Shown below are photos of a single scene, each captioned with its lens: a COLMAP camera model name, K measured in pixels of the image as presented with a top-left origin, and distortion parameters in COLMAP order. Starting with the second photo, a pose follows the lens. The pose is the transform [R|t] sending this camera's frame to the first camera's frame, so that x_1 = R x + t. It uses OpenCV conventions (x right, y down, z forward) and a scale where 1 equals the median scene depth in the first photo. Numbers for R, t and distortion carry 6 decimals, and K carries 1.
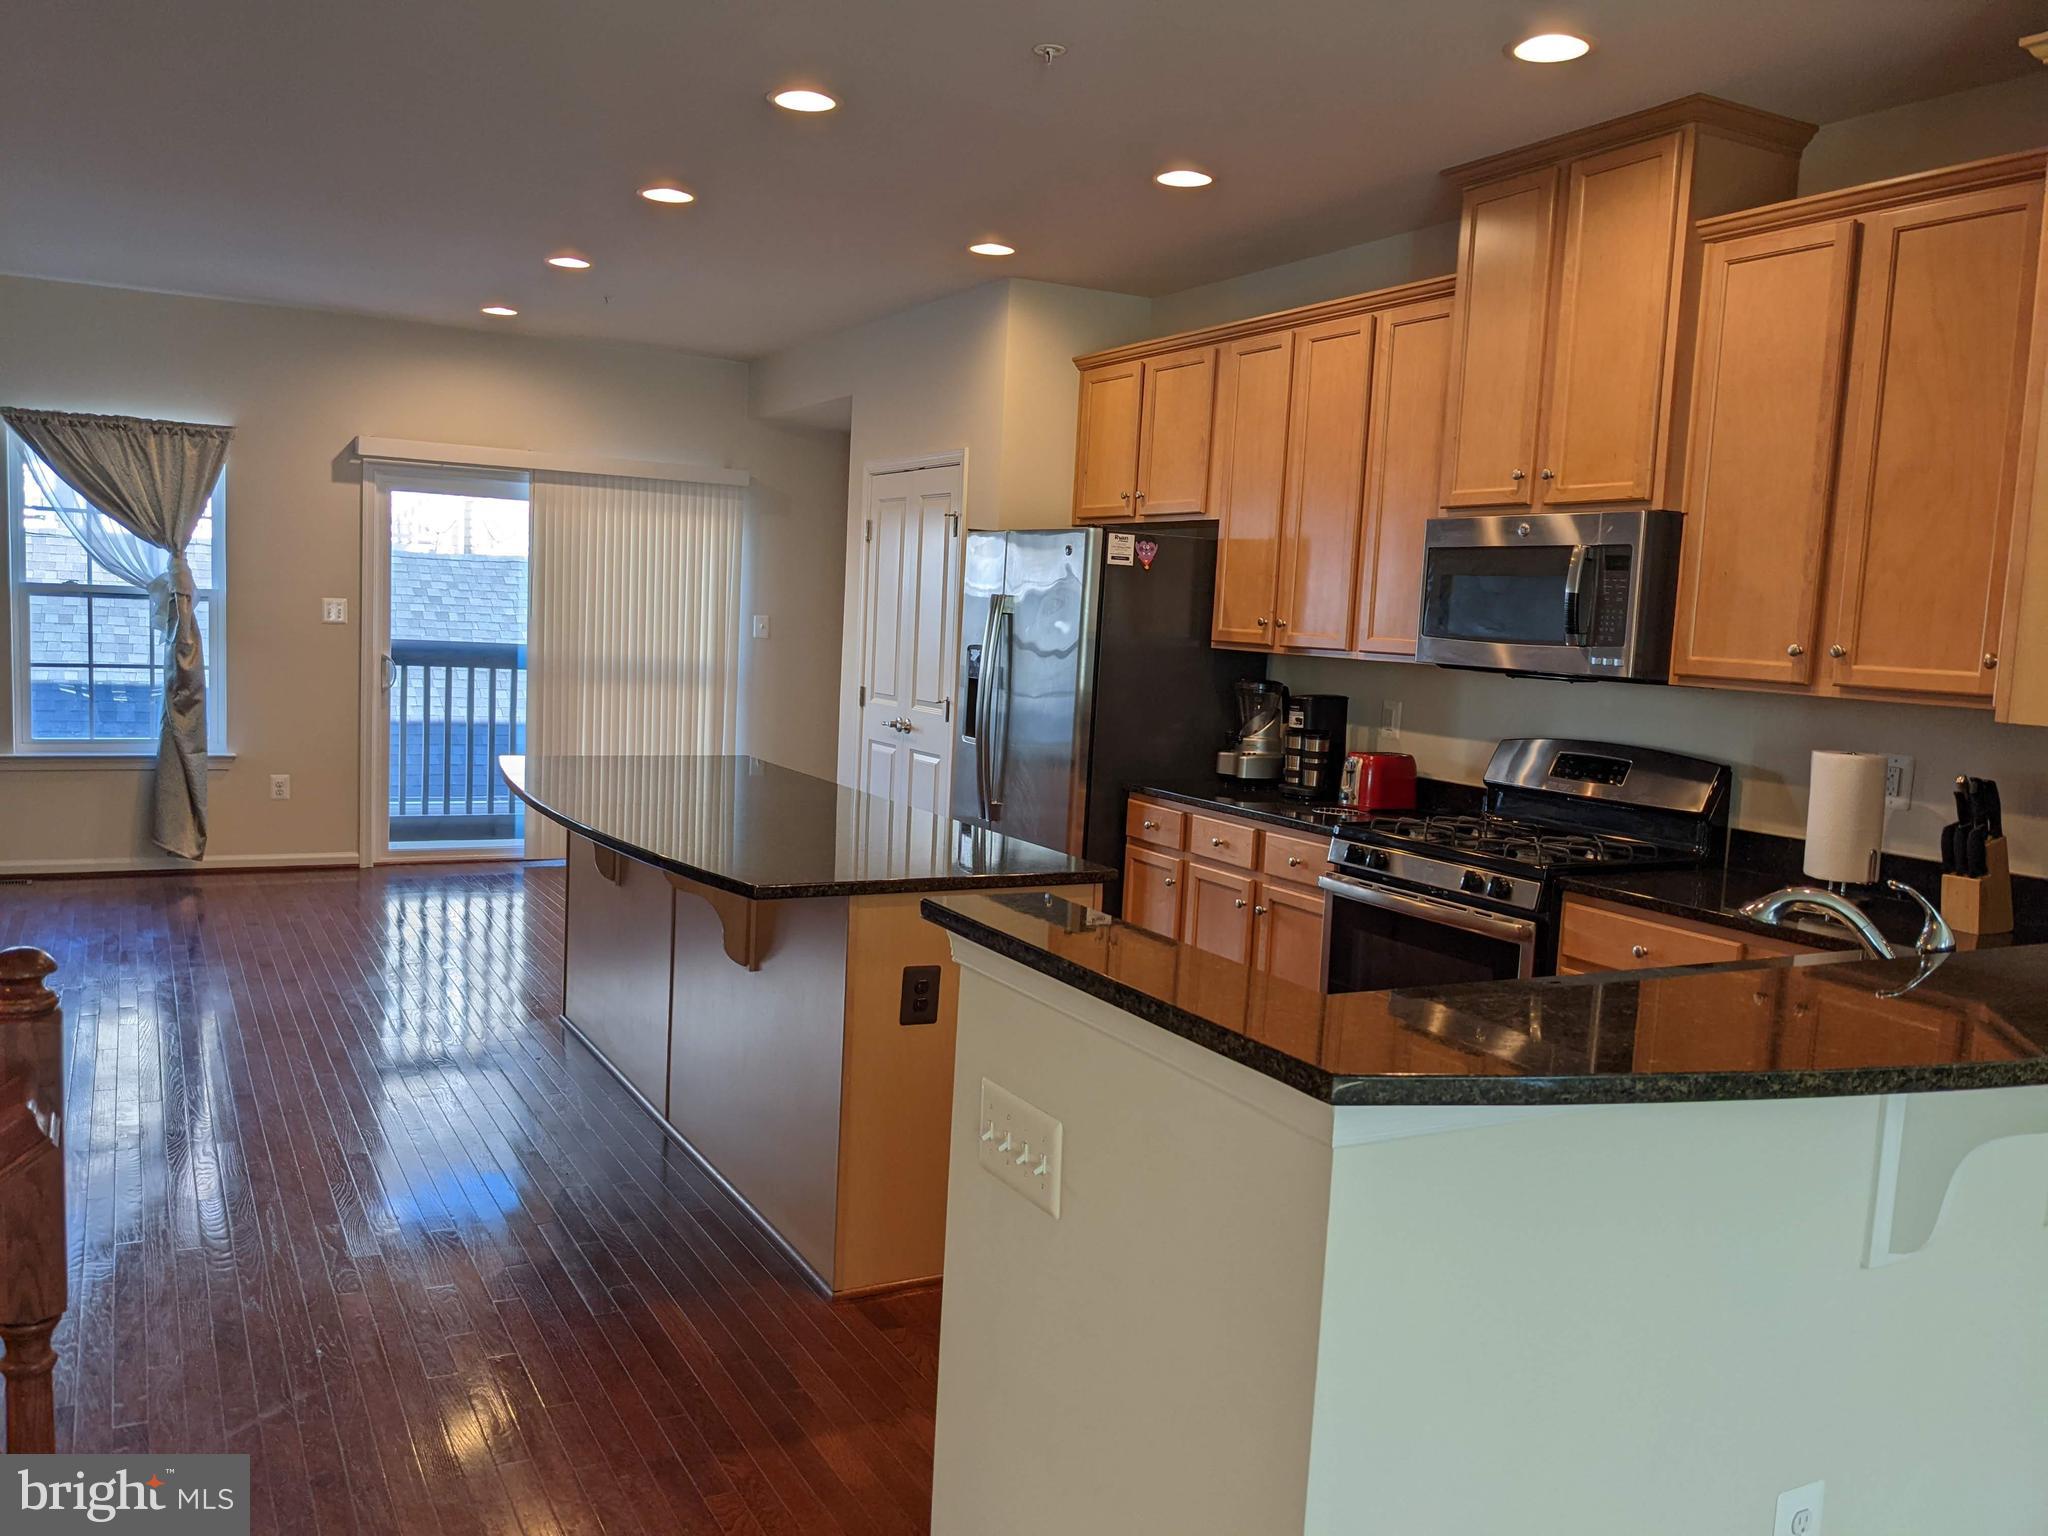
lens RADIAL K [[1621.0, 0, 989.2], [0, 1621.0, 774.5], [0, 0, 1]] dist [0.060463, -0.097696]
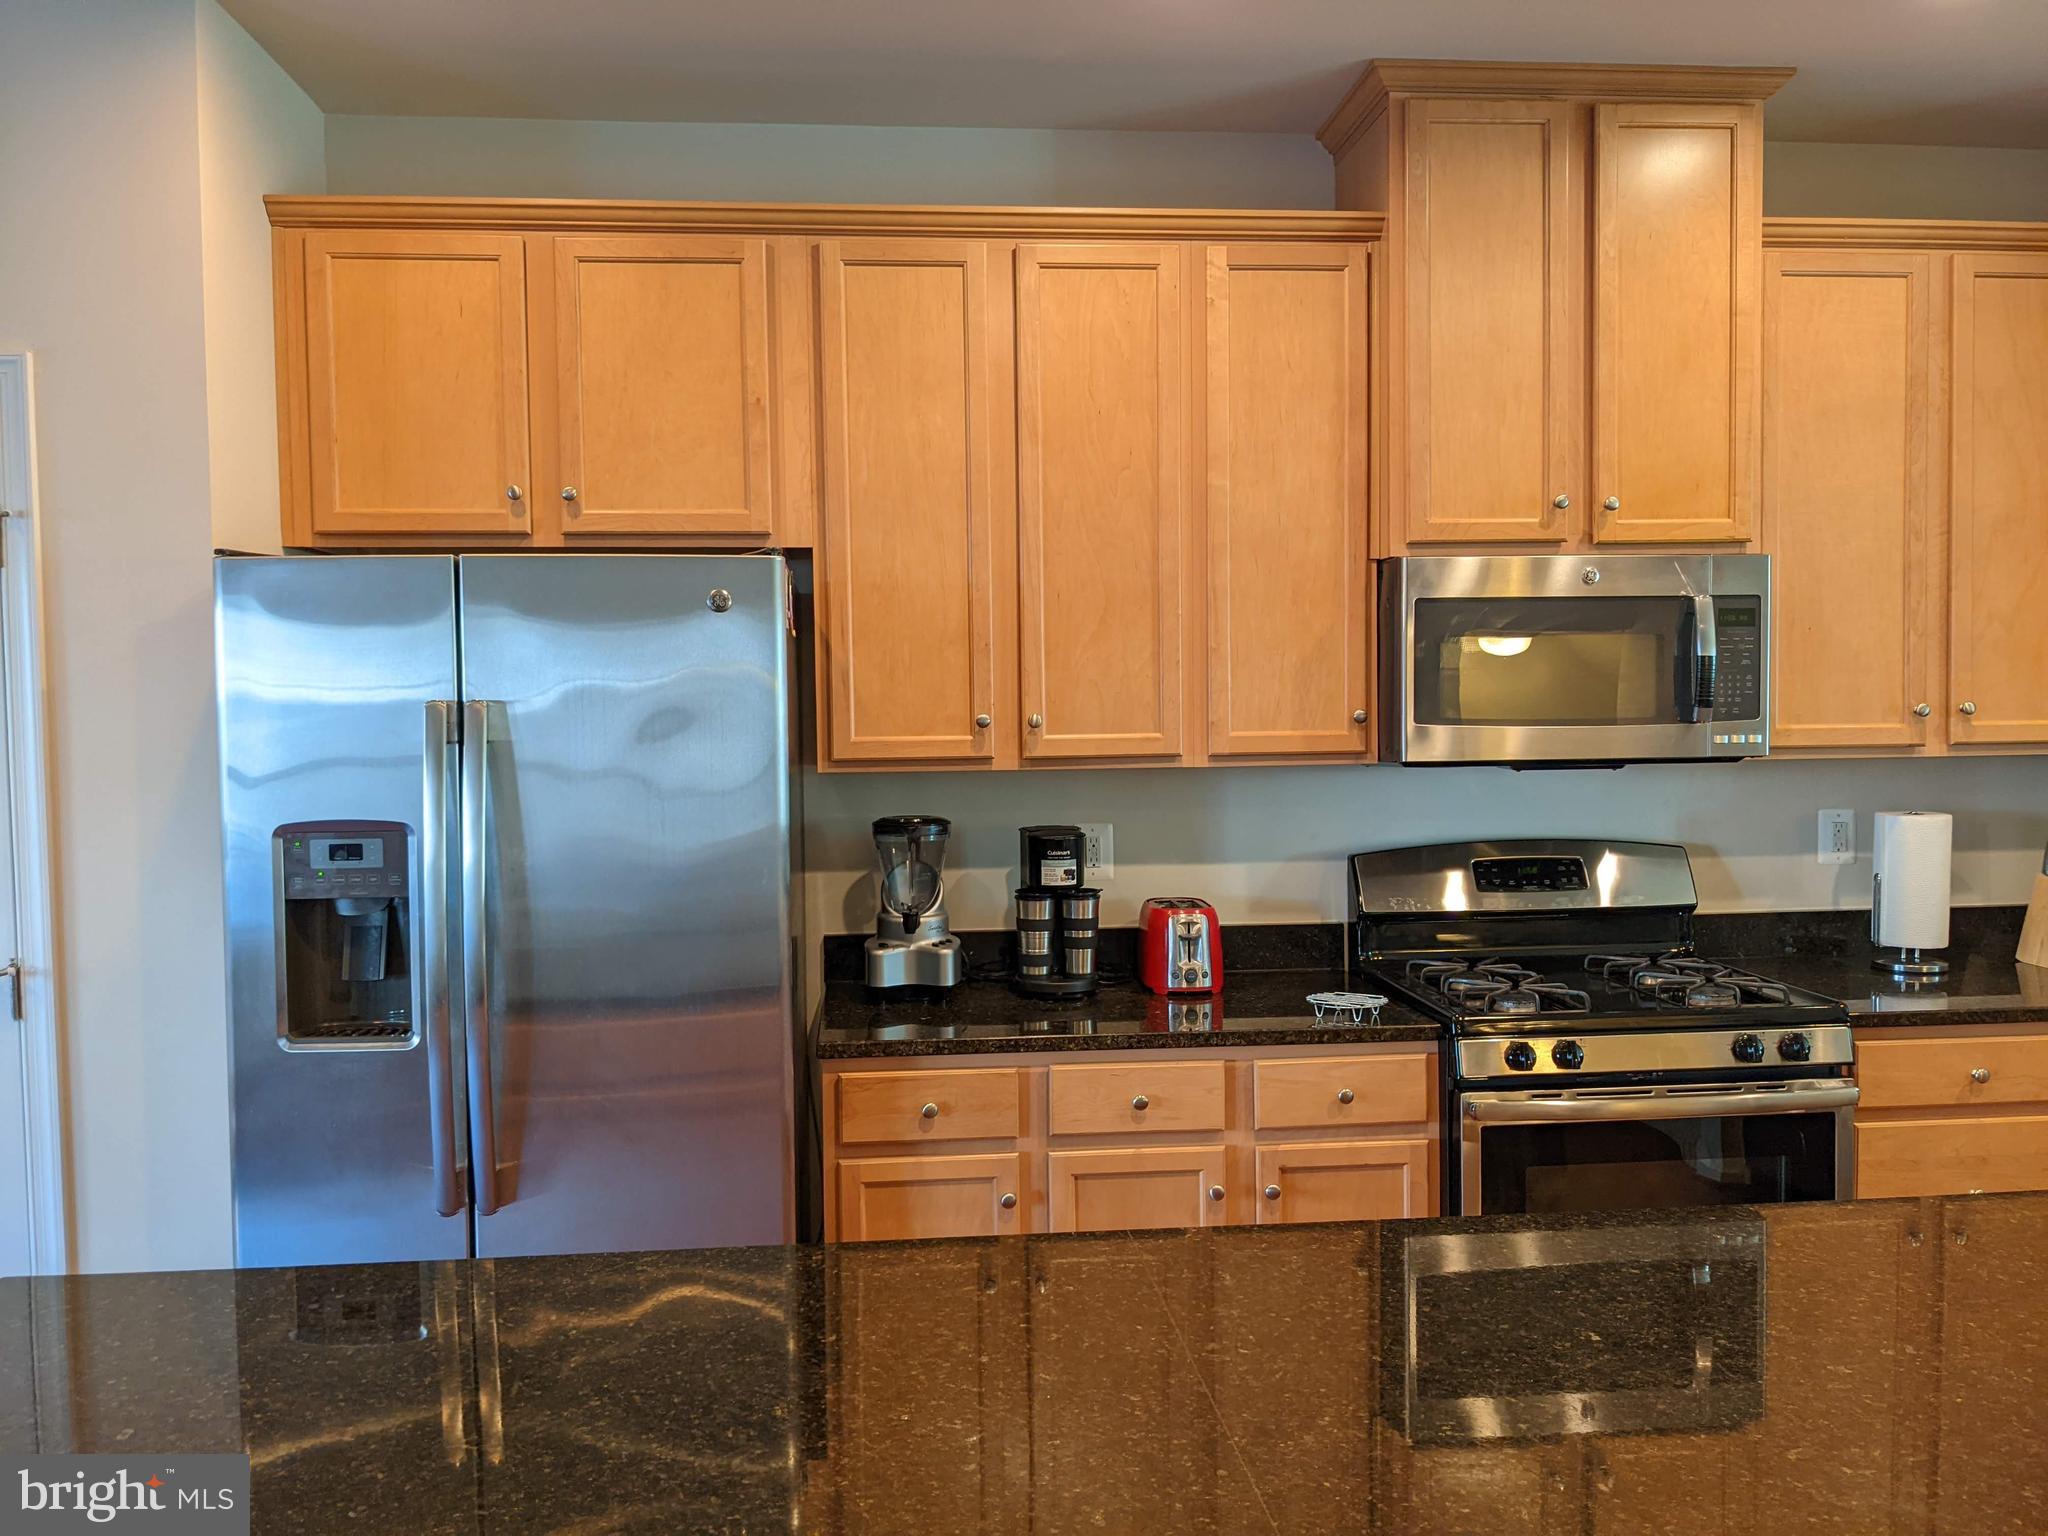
lens RADIAL K [[1621.0, 0, 993.1], [0, 1621.0, 762.8], [0, 0, 1]] dist [0.060463, -0.097696]
pose [[0.384476, -0.089282, 0.918807, -0.376698], [0.126551, 0.991013, 0.043343, -0.102962], [-0.914420, 0.099611, 0.392319, 0.756364]]
